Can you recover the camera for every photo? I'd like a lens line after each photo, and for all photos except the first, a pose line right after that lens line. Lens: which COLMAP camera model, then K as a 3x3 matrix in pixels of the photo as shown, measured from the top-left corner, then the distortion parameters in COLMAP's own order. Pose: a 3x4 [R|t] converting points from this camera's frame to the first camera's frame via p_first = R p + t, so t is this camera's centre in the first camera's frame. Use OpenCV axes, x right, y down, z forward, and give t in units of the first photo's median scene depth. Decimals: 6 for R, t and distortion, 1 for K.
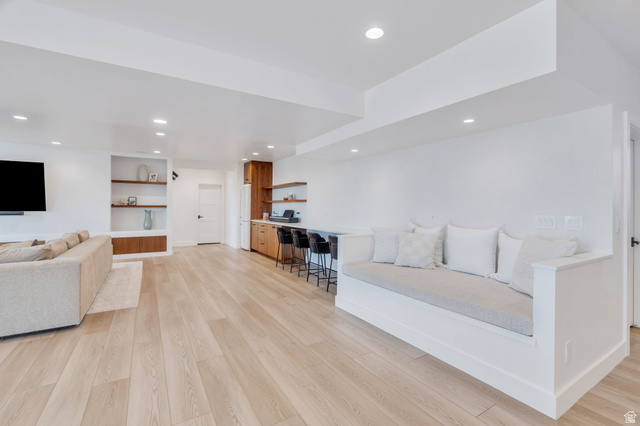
lens RADIAL K [[286.7, 0, 319.3], [0, 286.7, 210.1], [0, 0, 1]] dist [-0.016775, -0.000025]
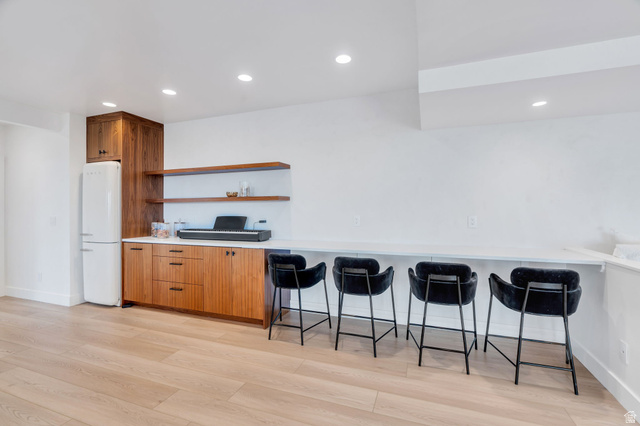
lens RADIAL K [[286.7, 0, 321.0], [0, 286.7, 209.8], [0, 0, 1]] dist [-0.016775, -0.000025]
pose [[0.766654, -0.018889, 0.641783, -0.285412], [0.016685, 0.999816, 0.009494, -0.012753], [-0.641844, 0.003430, 0.766828, 0.435439]]
